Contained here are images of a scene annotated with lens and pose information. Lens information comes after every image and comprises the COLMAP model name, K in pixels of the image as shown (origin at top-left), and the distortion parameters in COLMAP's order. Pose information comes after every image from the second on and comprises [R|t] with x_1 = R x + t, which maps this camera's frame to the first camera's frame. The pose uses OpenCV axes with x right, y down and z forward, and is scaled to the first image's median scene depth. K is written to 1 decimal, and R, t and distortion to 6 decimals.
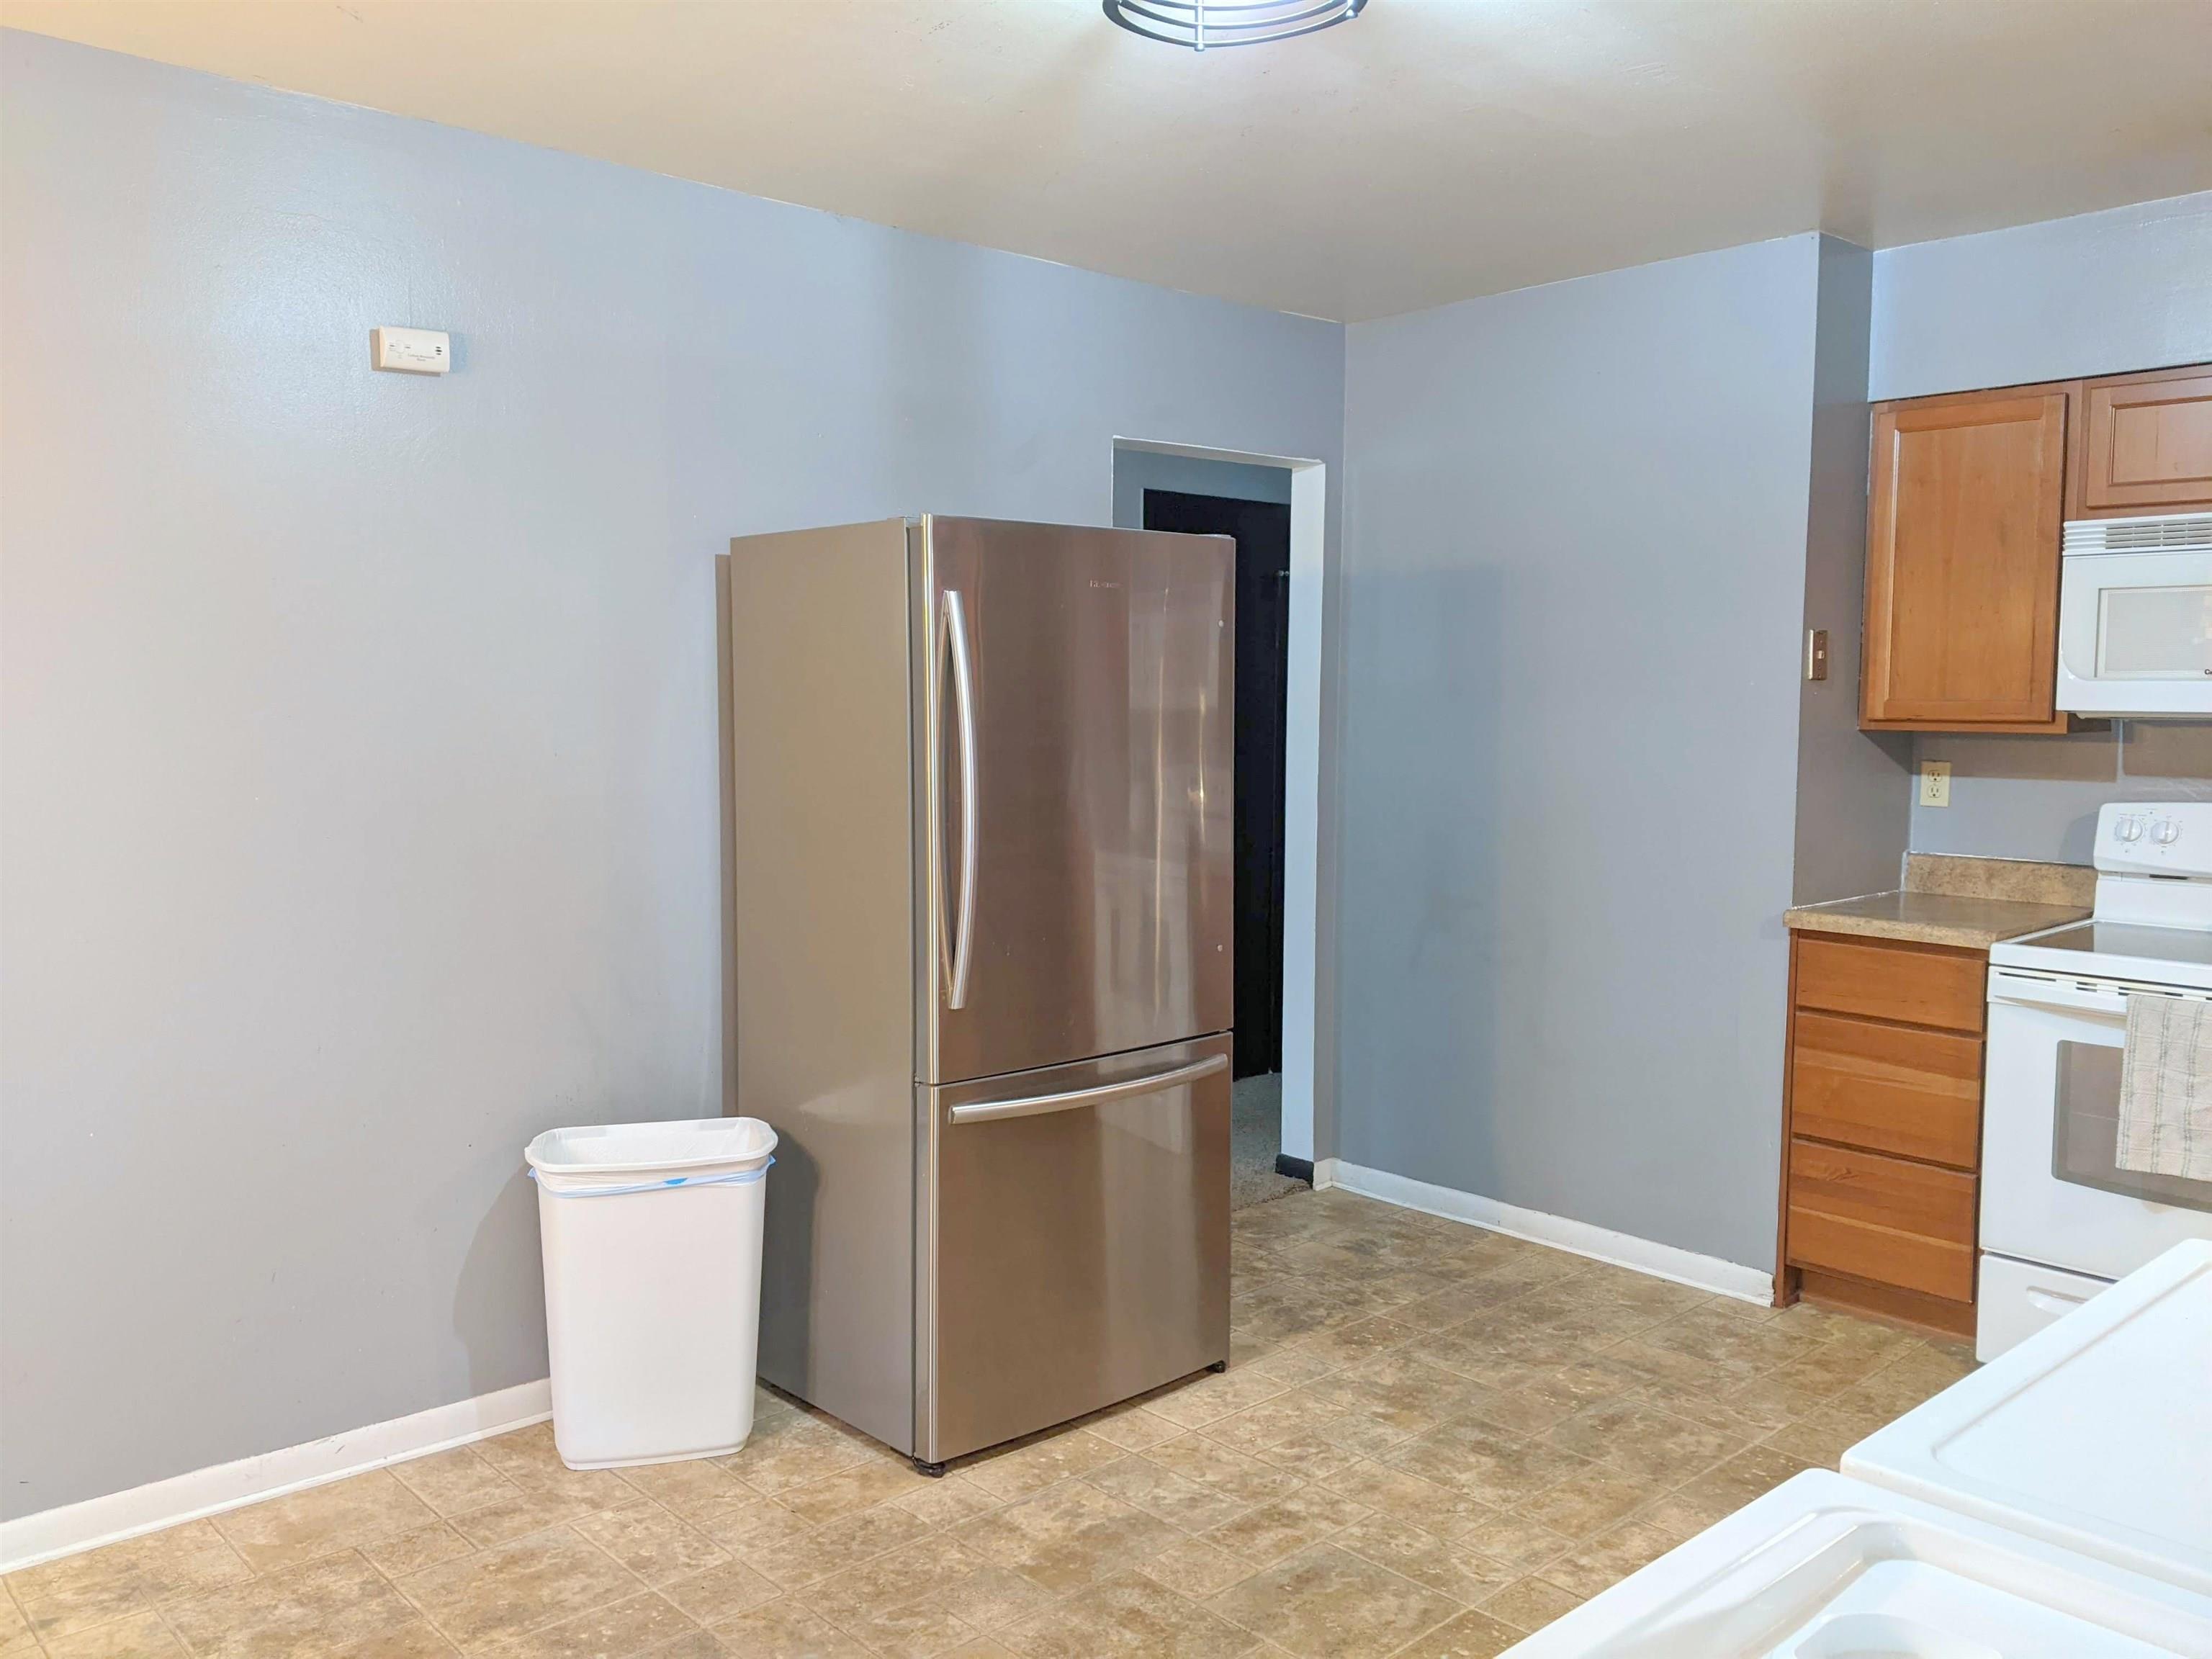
lens RADIAL K [[1747.6, 0, 1106.0], [0, 1747.6, 829.5], [0, 0, 1]] dist [-0.041977, 0.005250]
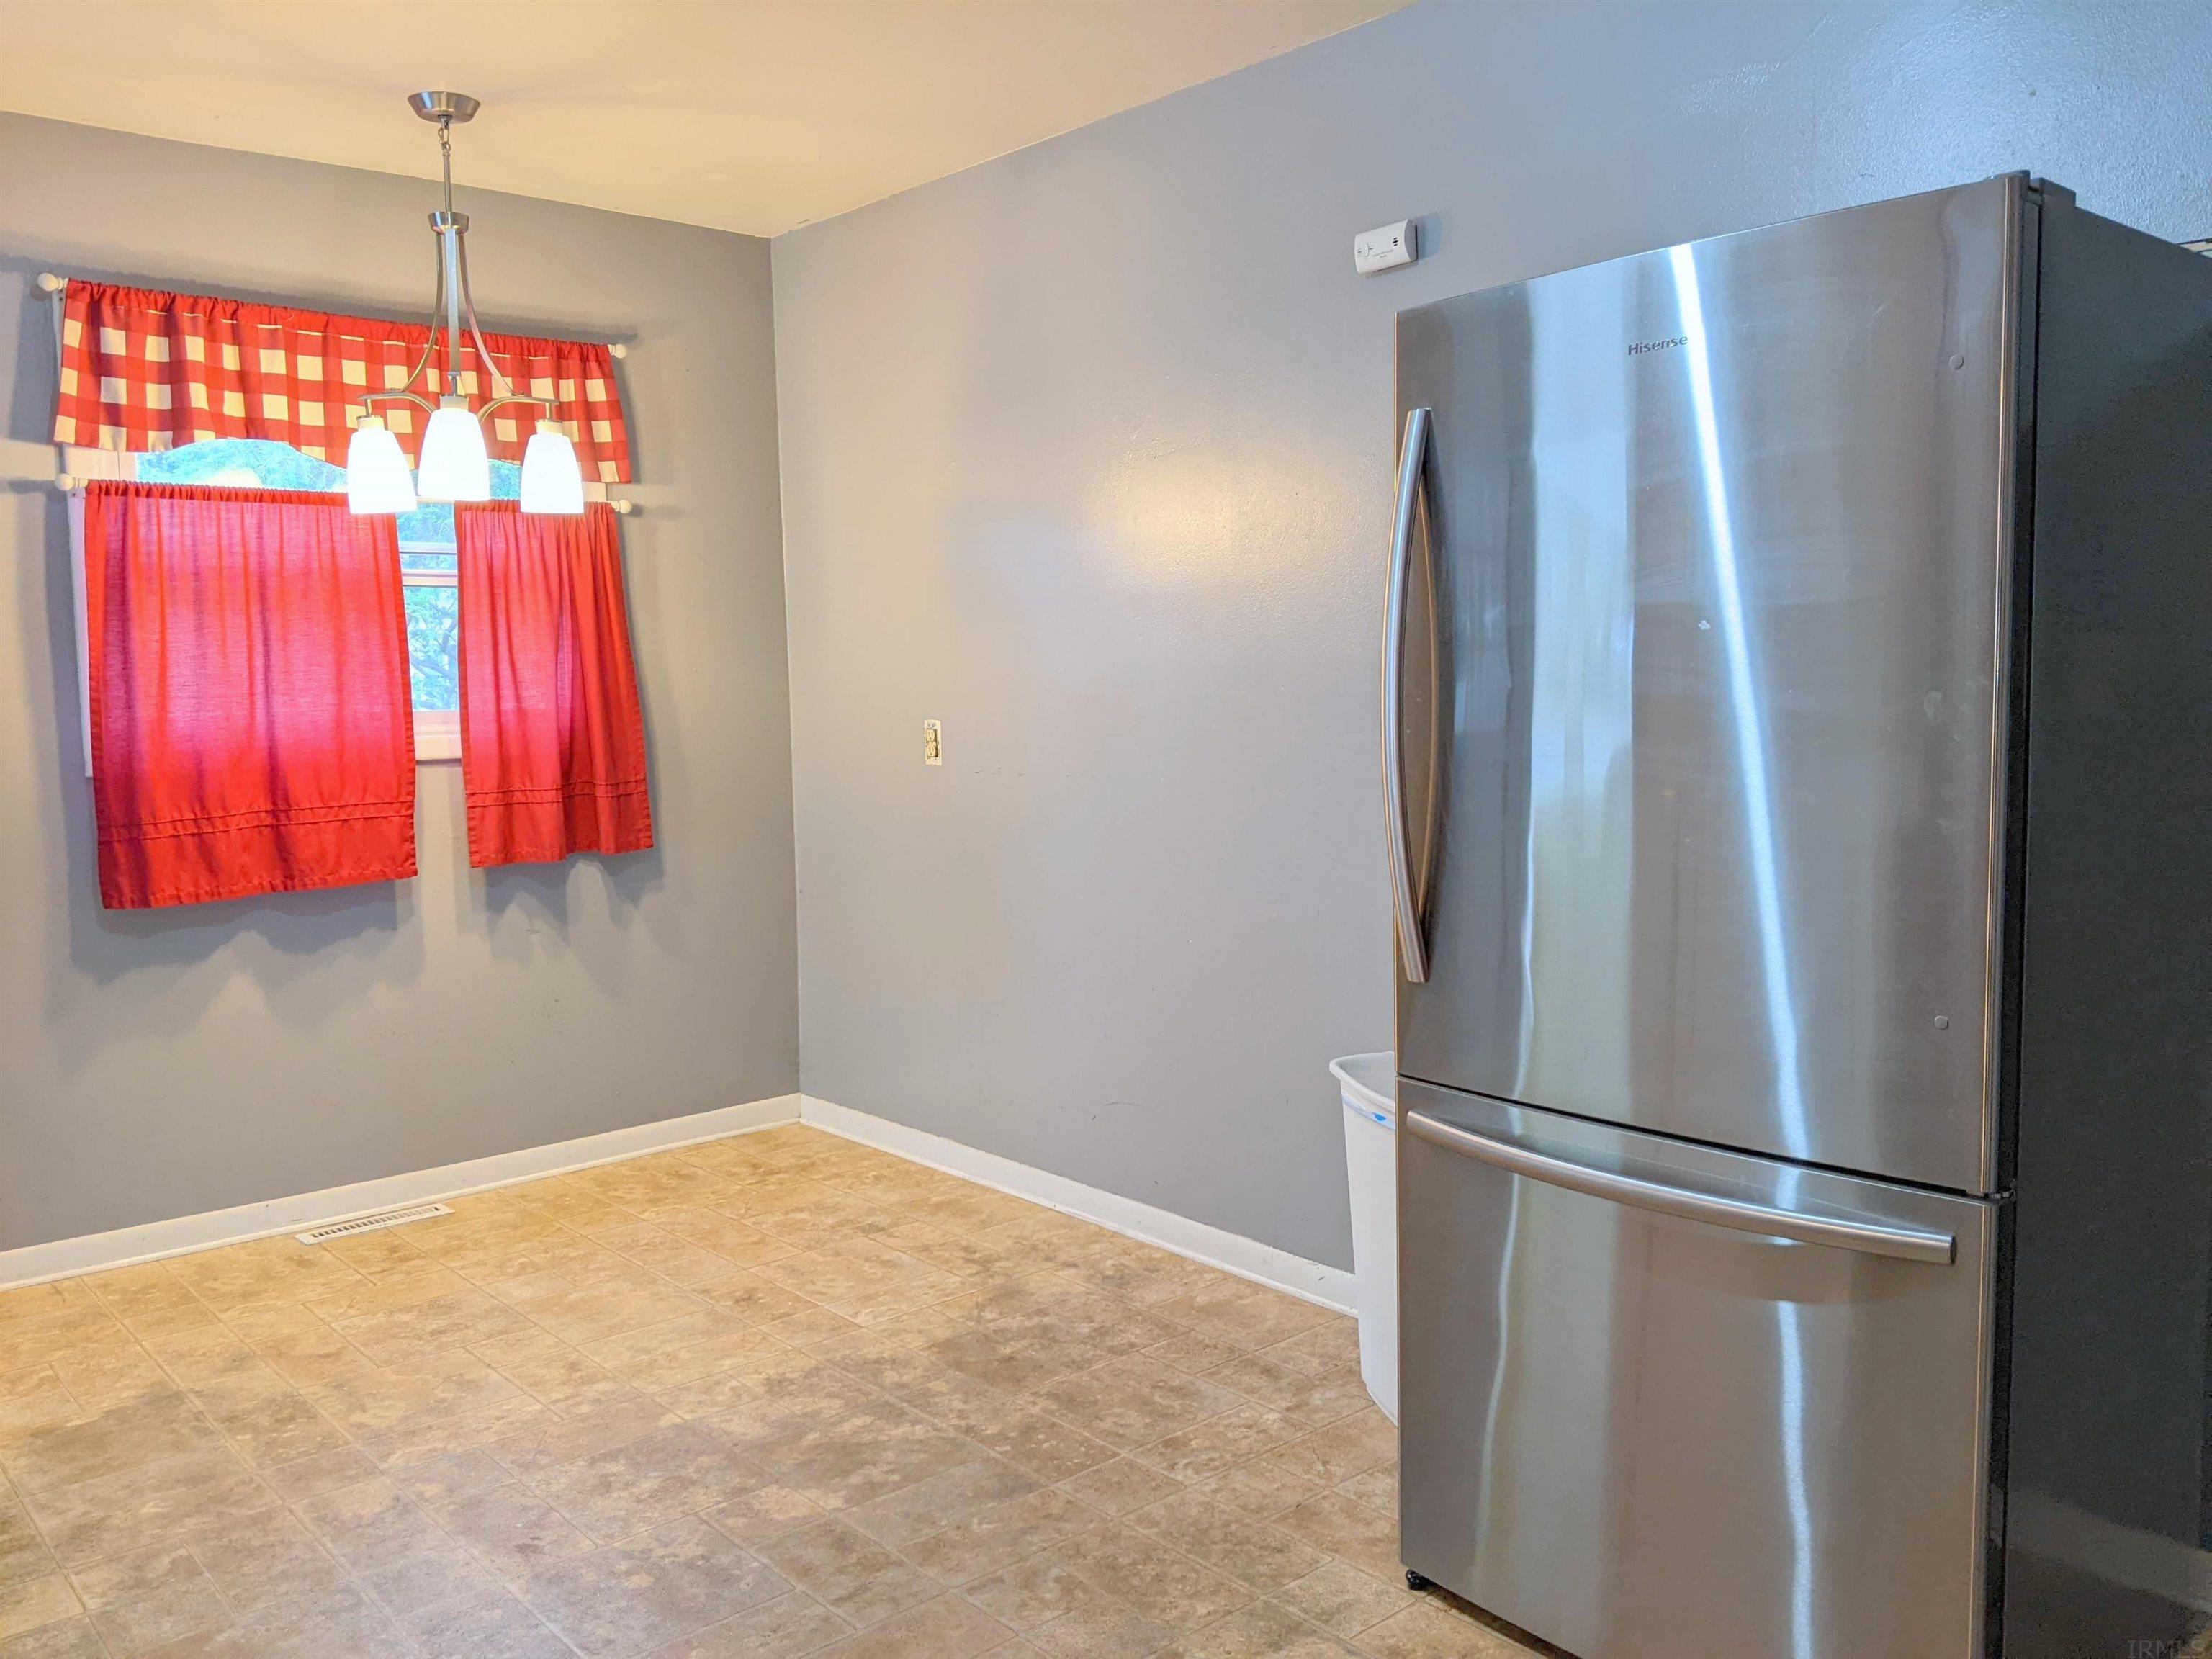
lens RADIAL K [[1759.2, 0, 1106.0], [0, 1759.2, 829.5], [0, 0, 1]] dist [0.136450, -0.270580]
pose [[-0.017429, 0.097141, -0.995118, 0.742438], [-0.062421, 0.993222, 0.098049, -0.033469], [0.997898, 0.063825, -0.011248, 0.956080]]
